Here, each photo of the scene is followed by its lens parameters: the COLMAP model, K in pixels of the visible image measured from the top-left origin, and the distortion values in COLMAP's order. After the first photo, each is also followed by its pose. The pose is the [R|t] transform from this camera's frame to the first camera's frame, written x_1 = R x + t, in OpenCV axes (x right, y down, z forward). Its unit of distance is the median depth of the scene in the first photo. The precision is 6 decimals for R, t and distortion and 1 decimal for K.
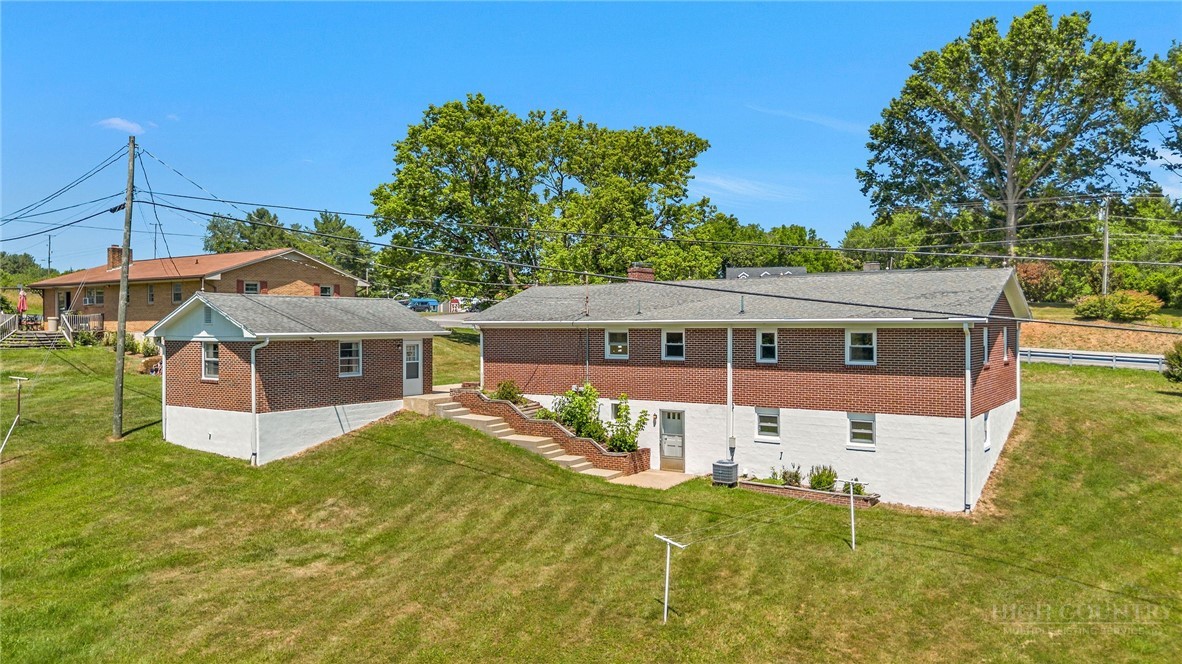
lens RADIAL K [[840.7, 0, 590.5], [0, 840.7, 331.5], [0, 0, 1]] dist [0.041891, -0.009593]
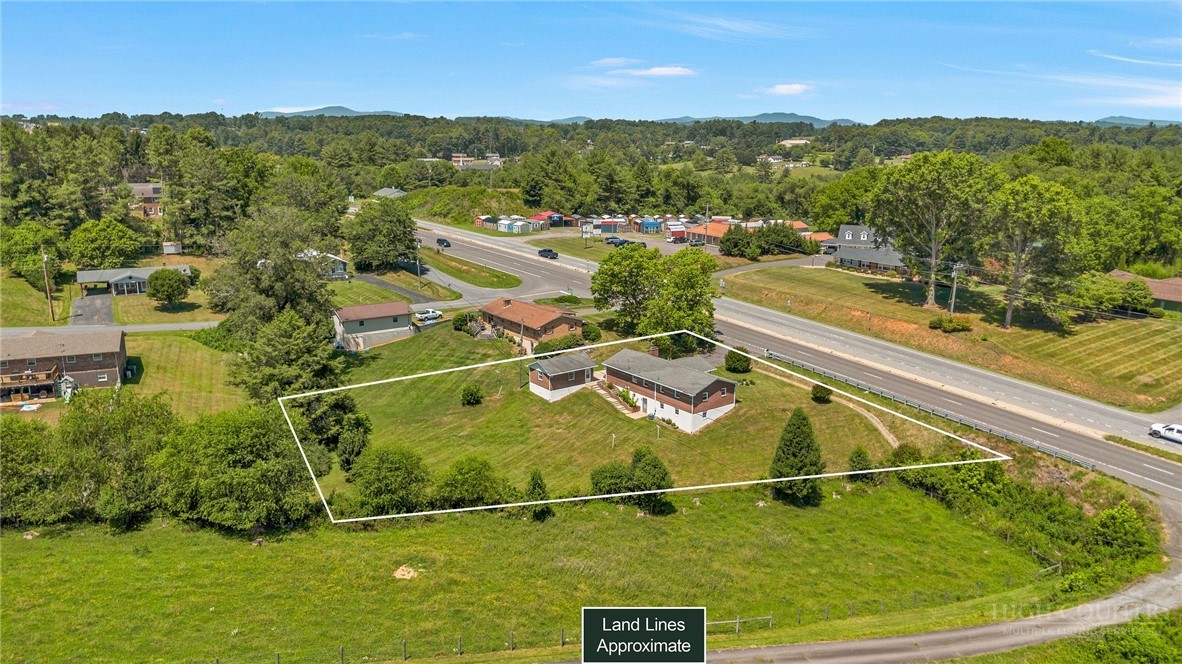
lens RADIAL K [[840.7, 0, 591.0], [0, 840.7, 332.3], [0, 0, 1]] dist [0.041891, -0.009593]
pose [[0.945988, 0.081099, -0.313895, 1.142245], [-0.003967, 0.971031, 0.238922, -1.230579], [0.324178, -0.224772, 0.918905, -2.851952]]
